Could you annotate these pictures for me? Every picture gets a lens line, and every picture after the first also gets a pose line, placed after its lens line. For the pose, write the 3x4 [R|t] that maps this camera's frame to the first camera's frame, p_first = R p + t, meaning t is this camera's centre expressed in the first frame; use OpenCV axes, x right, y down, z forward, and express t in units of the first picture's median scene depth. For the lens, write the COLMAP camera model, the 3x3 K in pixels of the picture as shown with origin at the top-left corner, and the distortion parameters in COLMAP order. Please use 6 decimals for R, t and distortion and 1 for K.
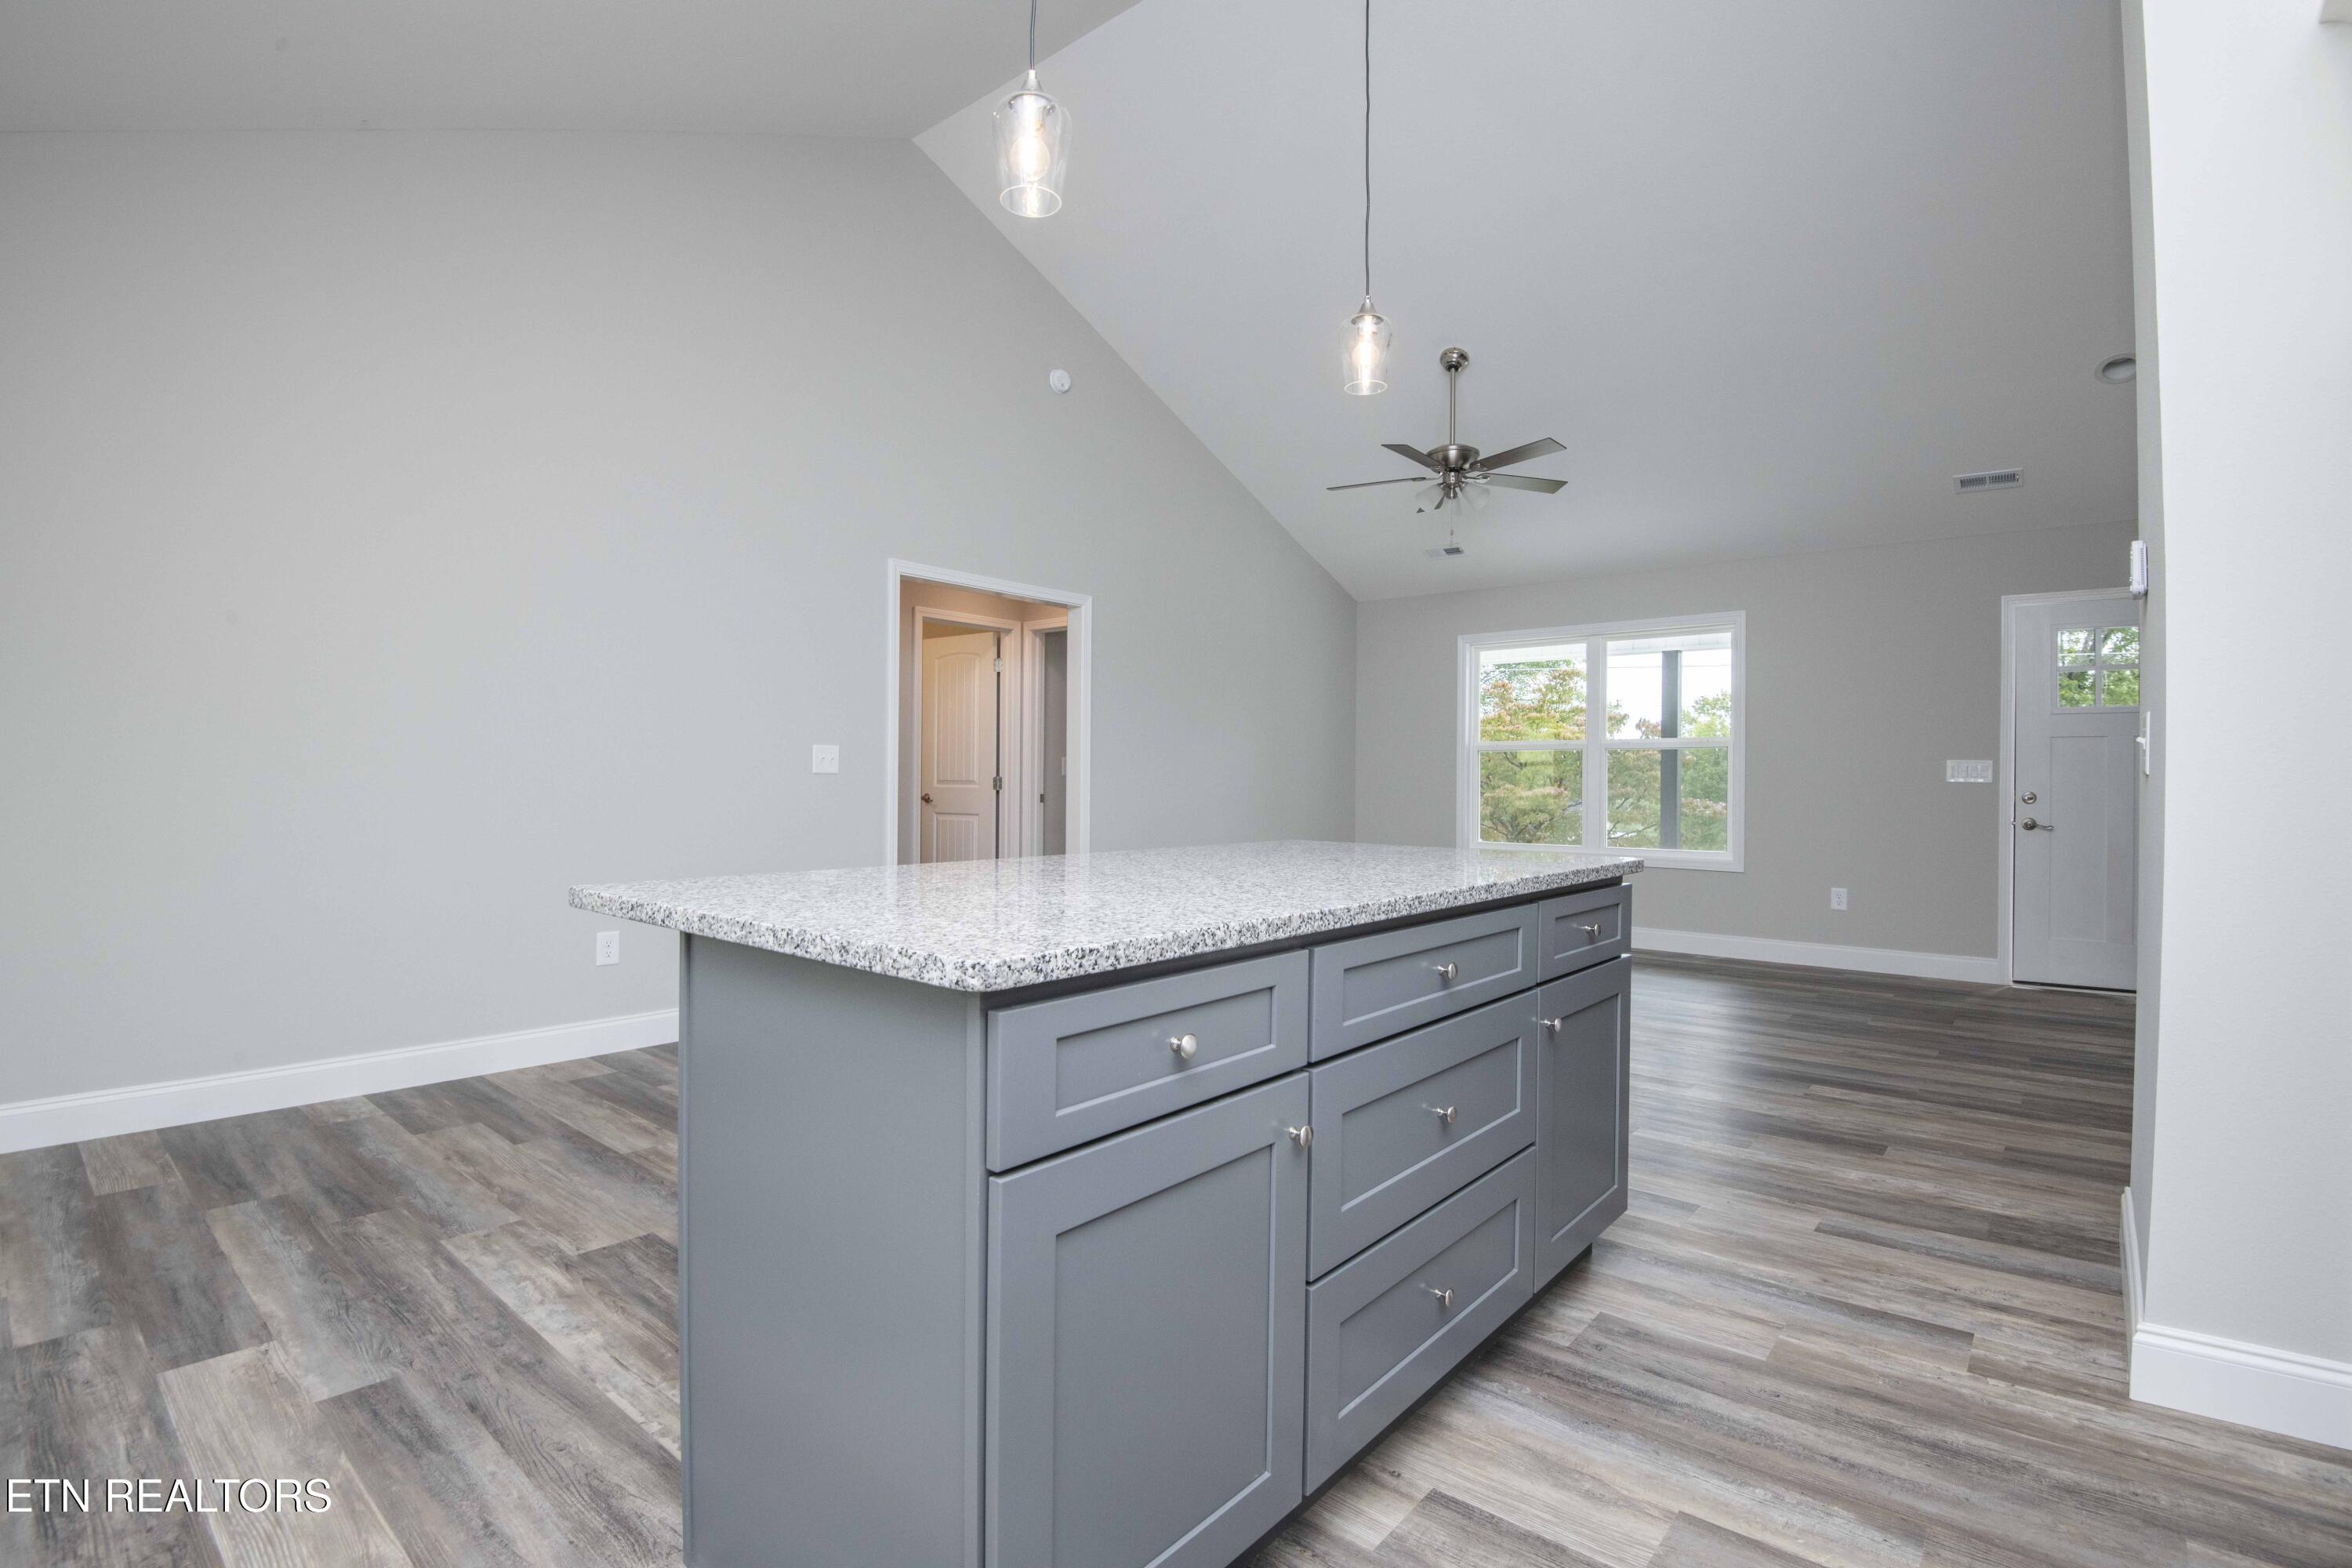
lens RADIAL K [[1088.9, 0, 1174.4], [0, 1088.9, 769.4], [0, 0, 1]] dist [-0.022170, -0.012021]
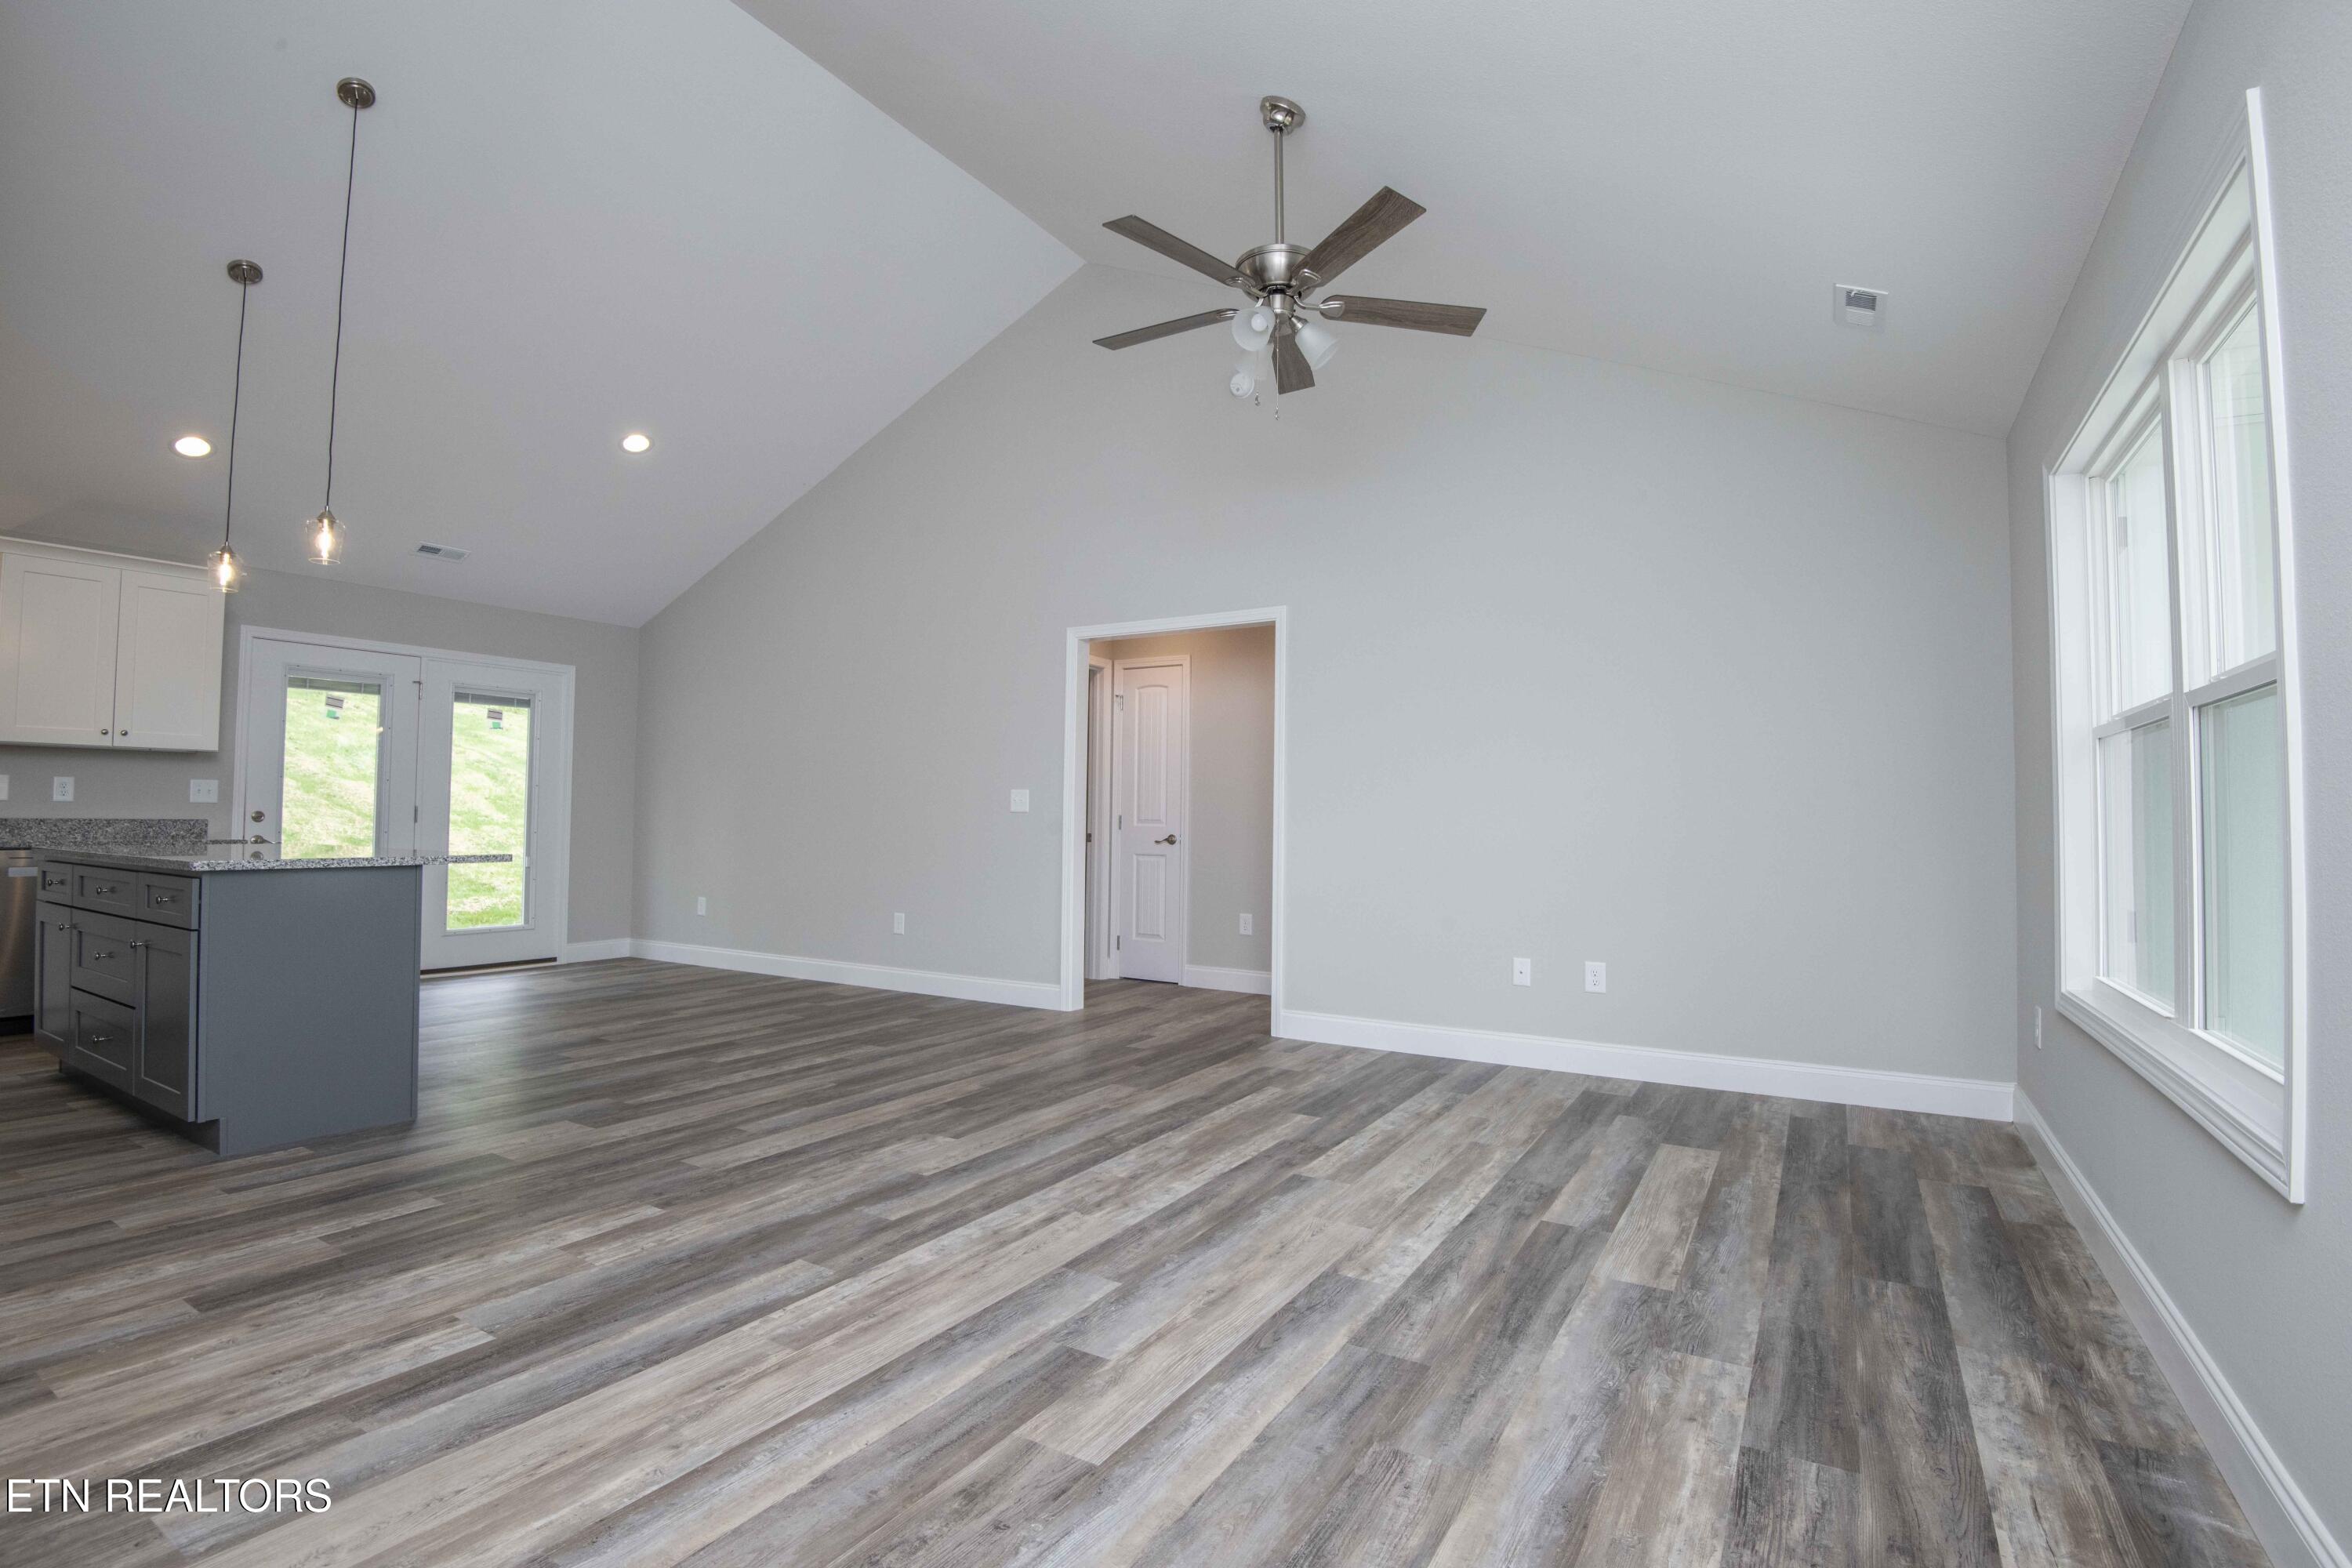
lens RADIAL K [[1088.9, 0, 1185.4], [0, 1088.9, 781.3], [0, 0, 1]] dist [-0.022170, -0.012021]
pose [[0.168981, -0.040215, -0.984799, 0.804581], [-0.000732, 0.999162, -0.040927, 0.016245], [0.985619, 0.007637, 0.168810, 0.834357]]
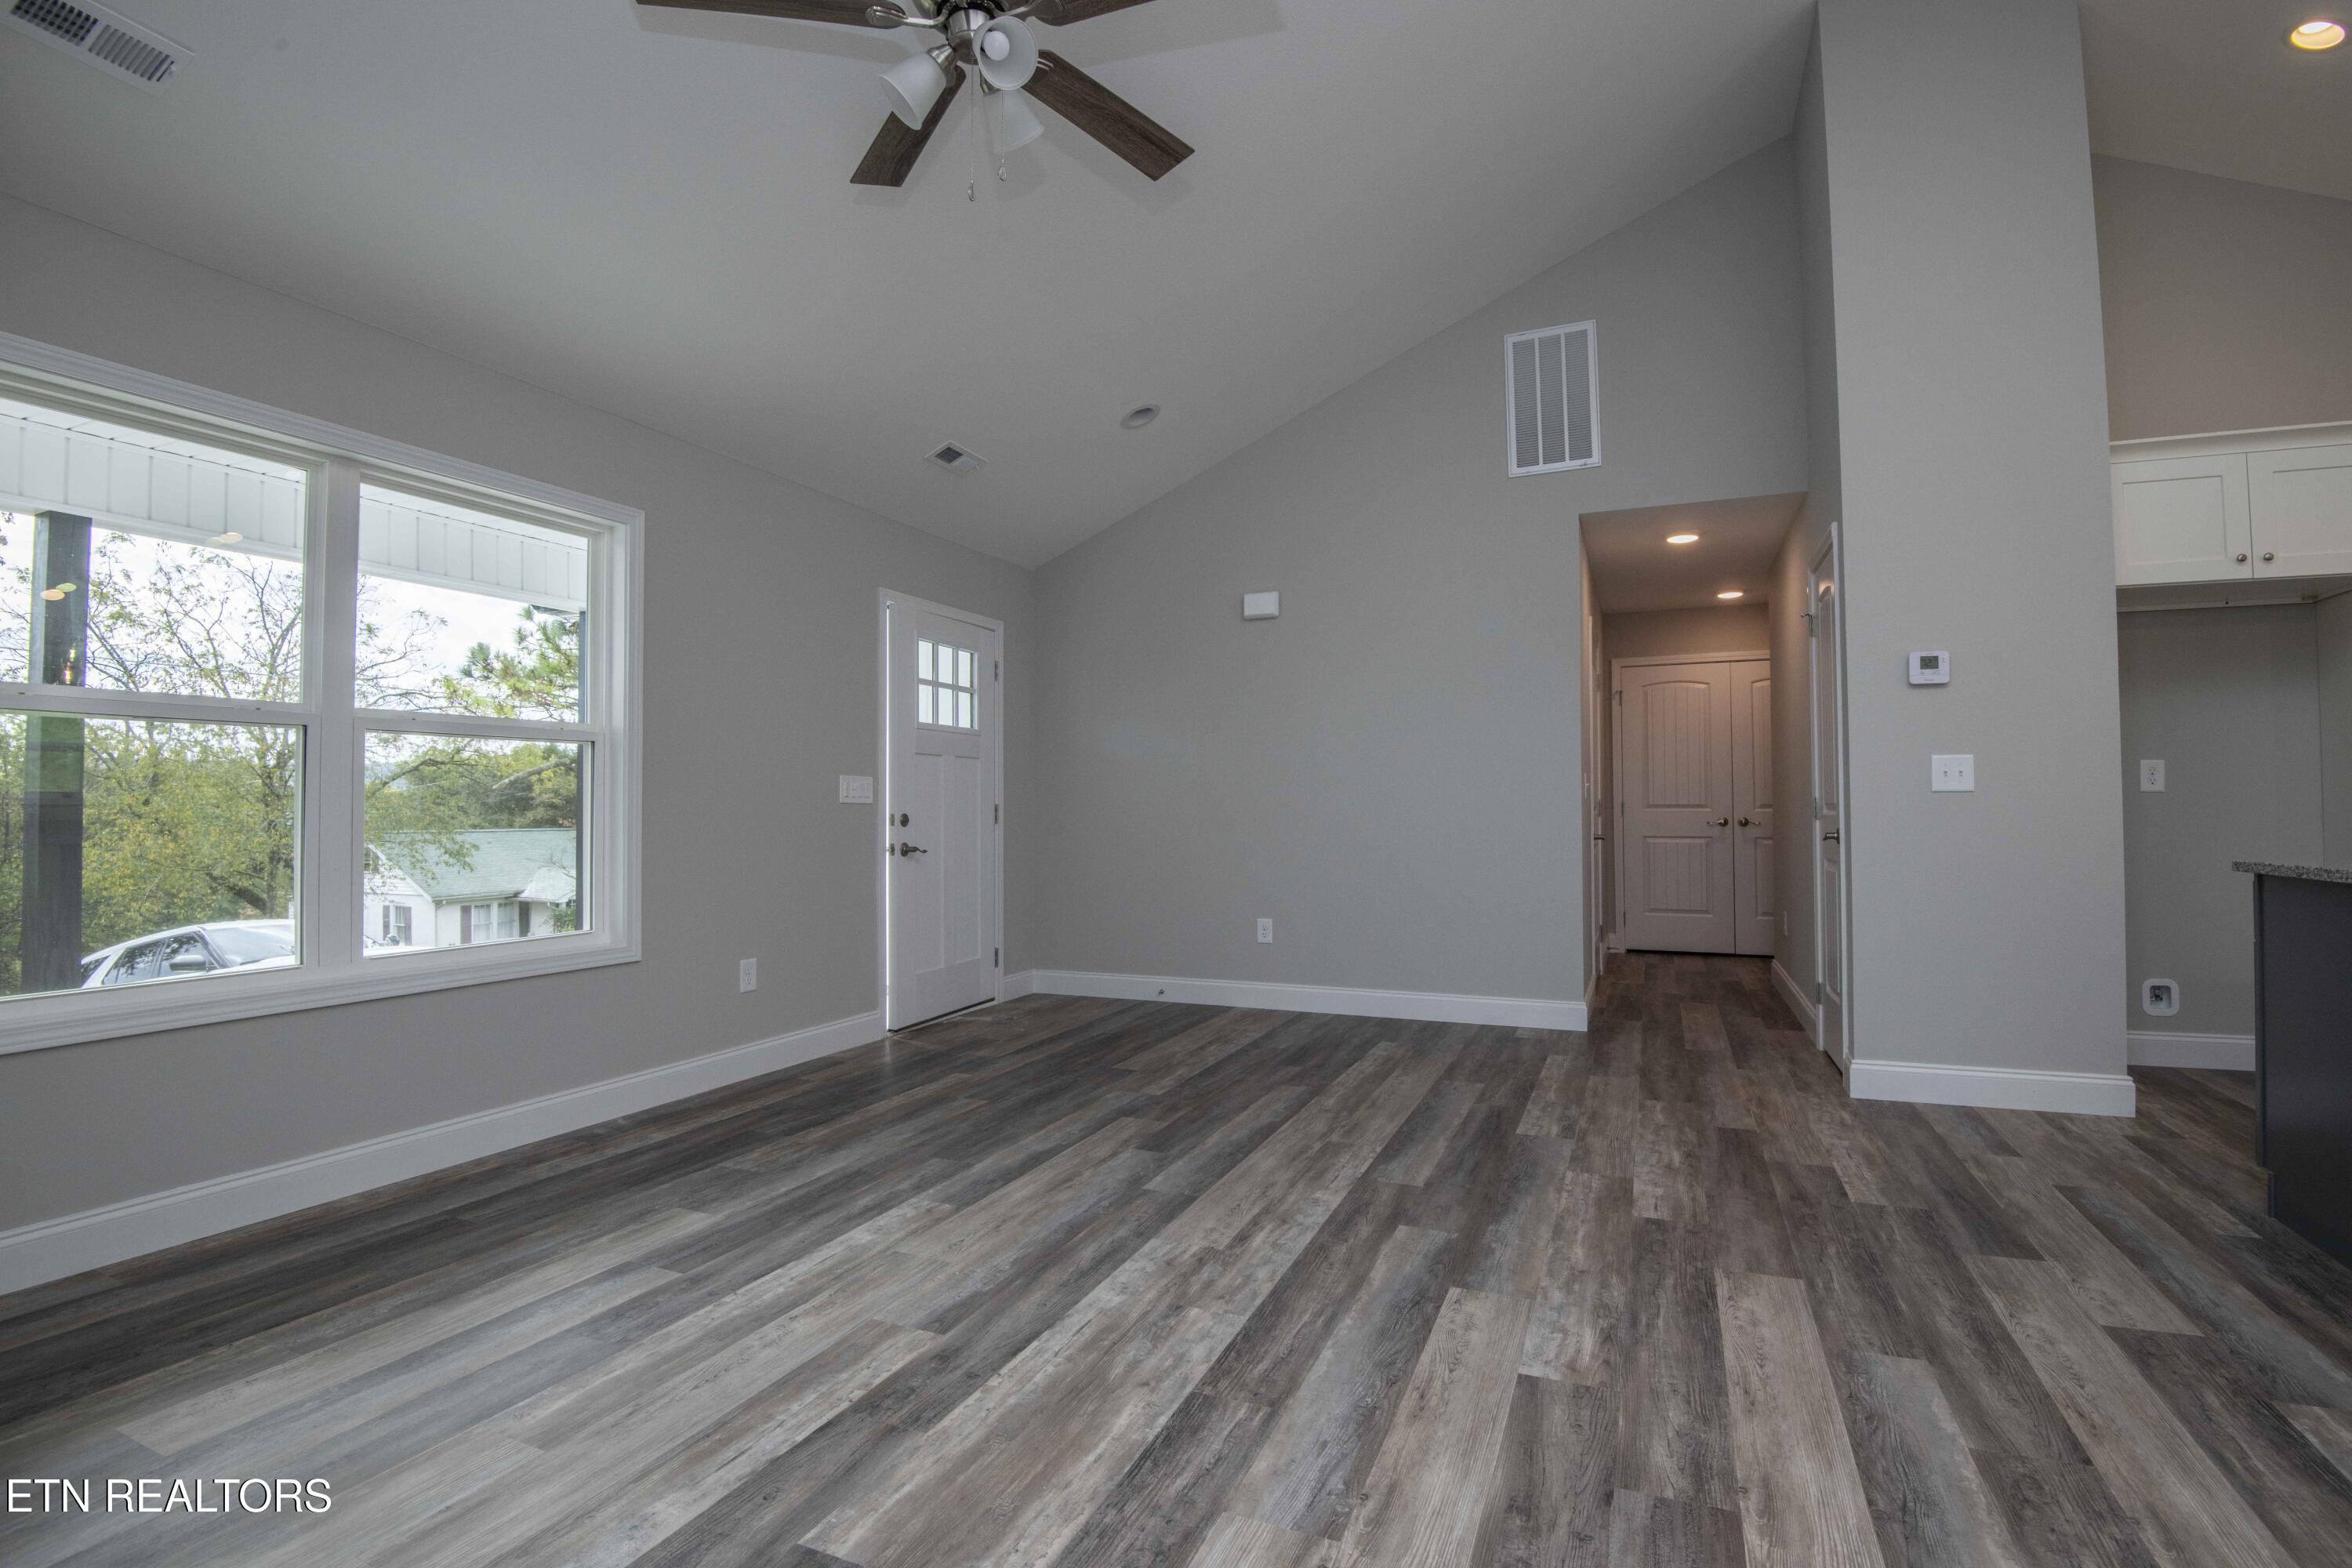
lens RADIAL K [[1088.9, 0, 1180.0], [0, 1088.9, 776.6], [0, 0, 1]] dist [-0.022170, -0.012021]
pose [[-0.290715, 0.019791, 0.956605, -0.131025], [-0.001492, 0.999775, -0.021138, 0.009208], [-0.956808, -0.007573, -0.290621, 1.017651]]
